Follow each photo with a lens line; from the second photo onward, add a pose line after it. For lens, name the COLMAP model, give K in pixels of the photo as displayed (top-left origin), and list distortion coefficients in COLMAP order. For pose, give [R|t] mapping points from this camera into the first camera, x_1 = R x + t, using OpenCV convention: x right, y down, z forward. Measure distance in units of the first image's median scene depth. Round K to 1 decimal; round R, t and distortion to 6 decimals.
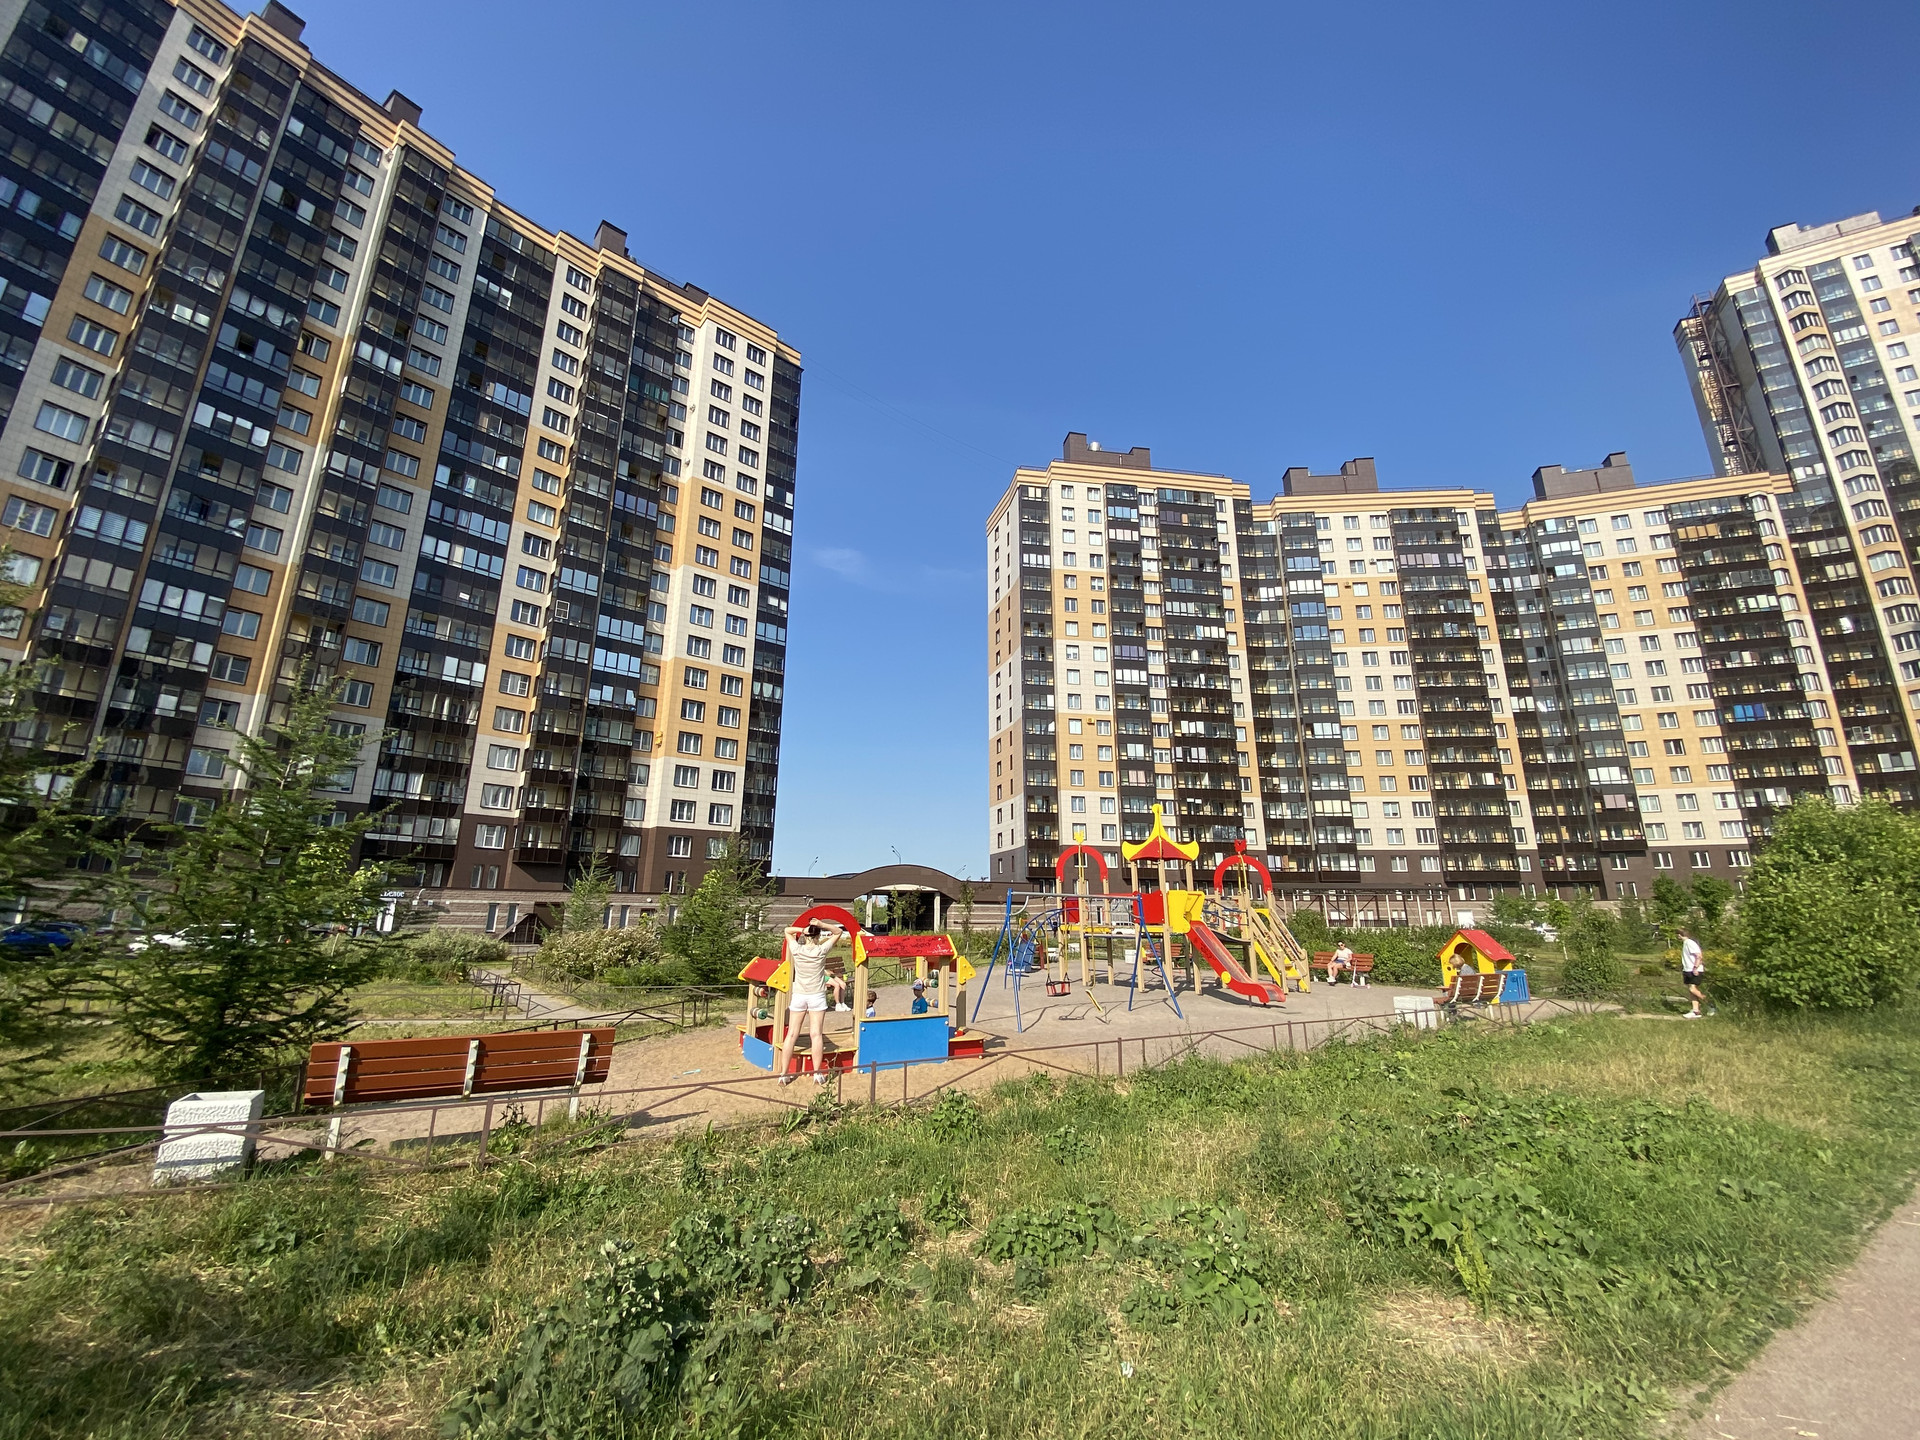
lens RADIAL K [[768.4, 0, 967.4], [0, 768.4, 722.1], [0, 0, 1]] dist [0.016575, -0.015036]
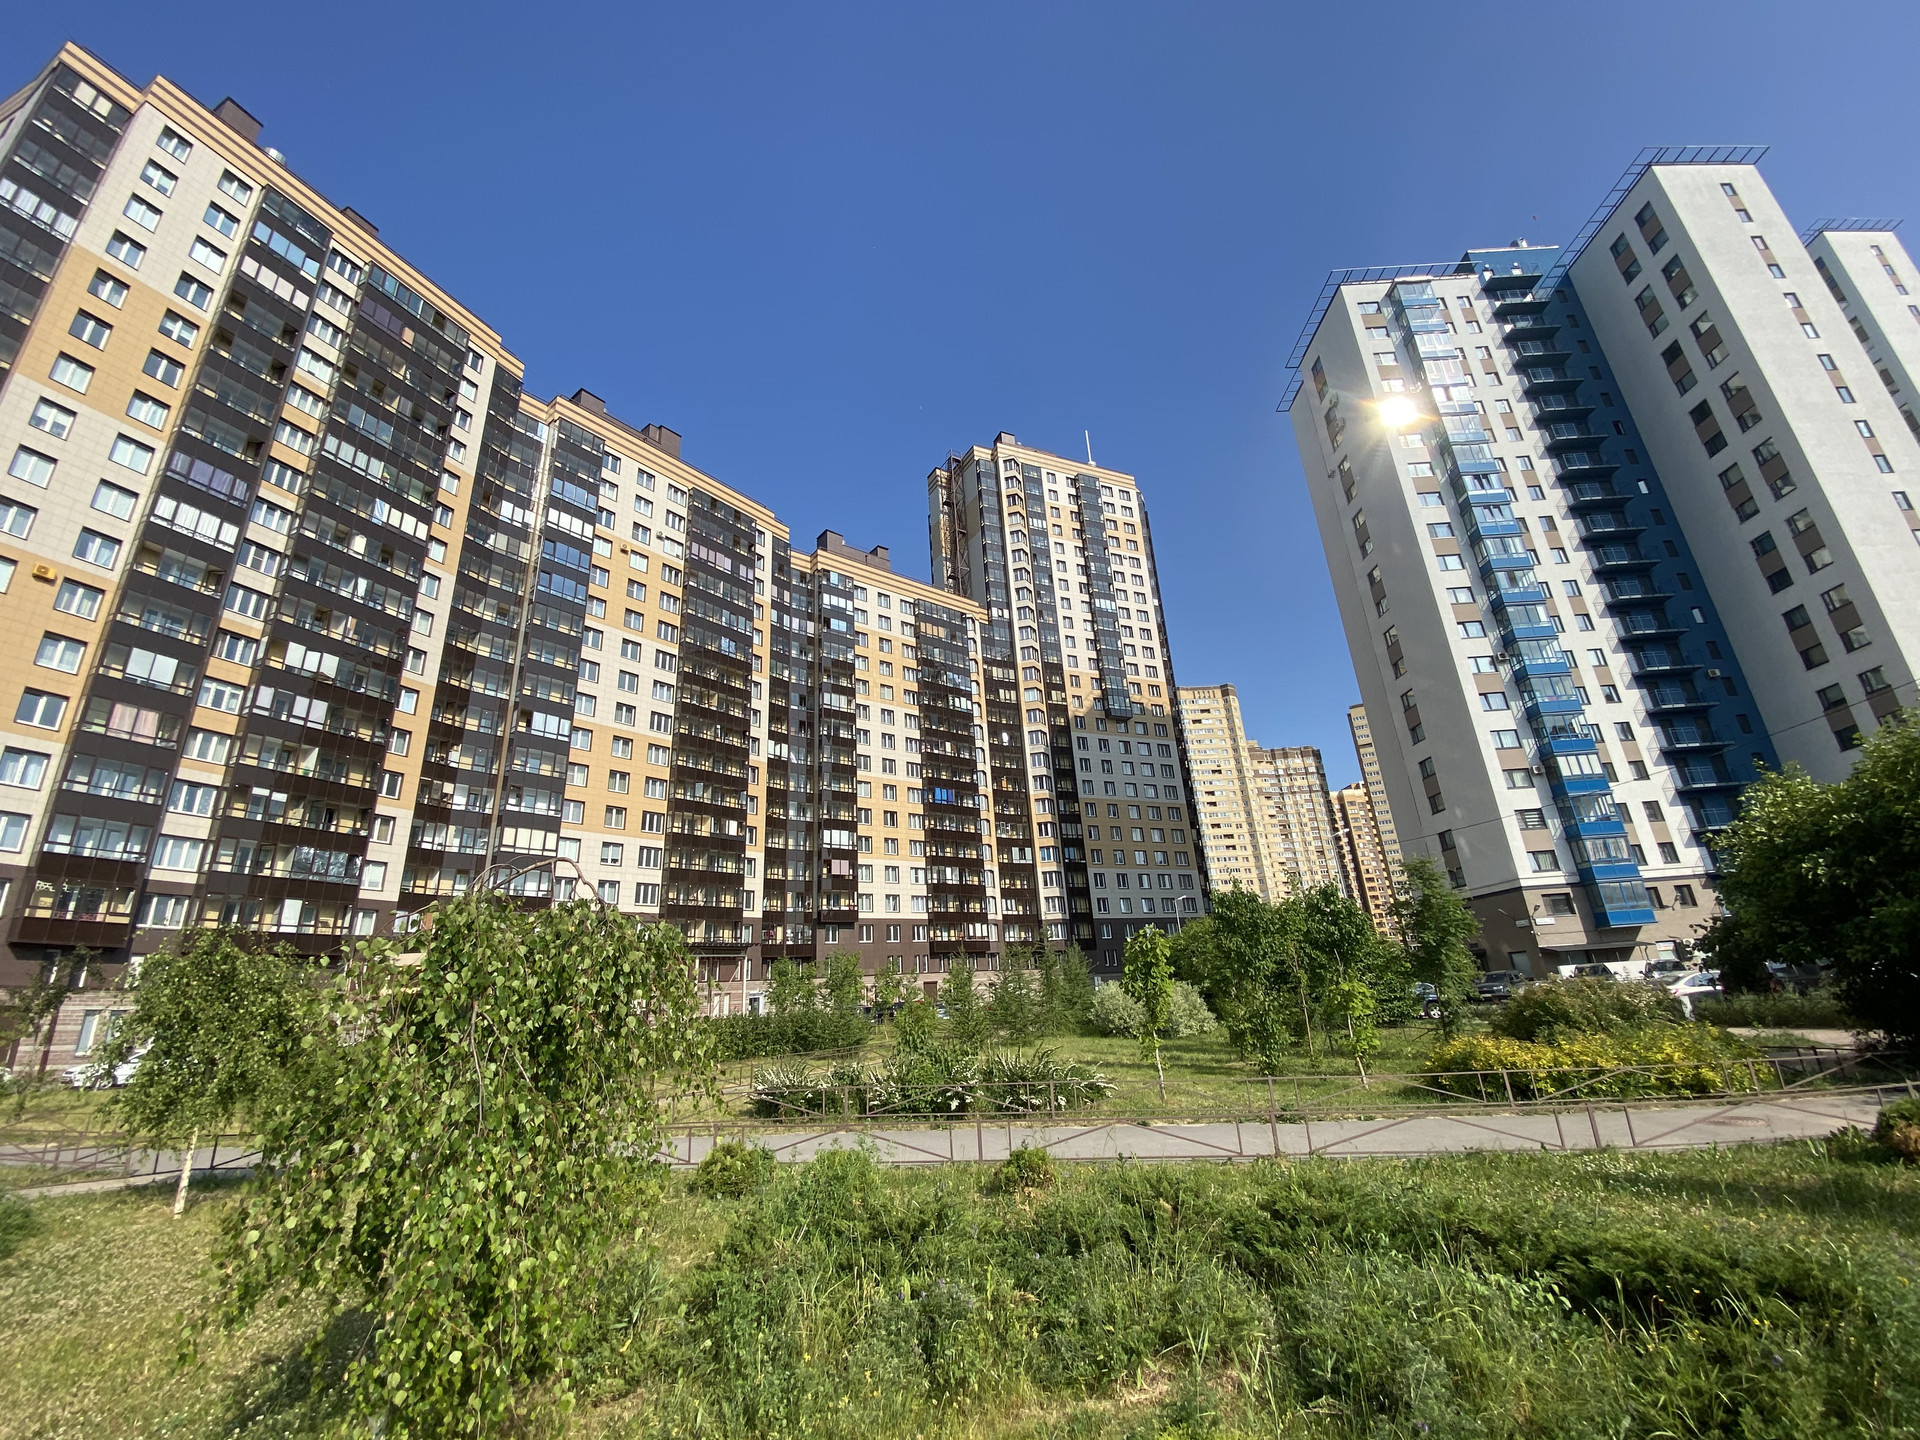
lens RADIAL K [[768.4, 0, 967.4], [0, 768.4, 722.1], [0, 0, 1]] dist [0.016575, -0.015036]
pose [[0.532966, 0.258678, 0.805626, 0.116848], [-0.147649, 0.965947, -0.212478, 0.098618], [-0.833155, -0.005706, 0.553010, 0.329020]]
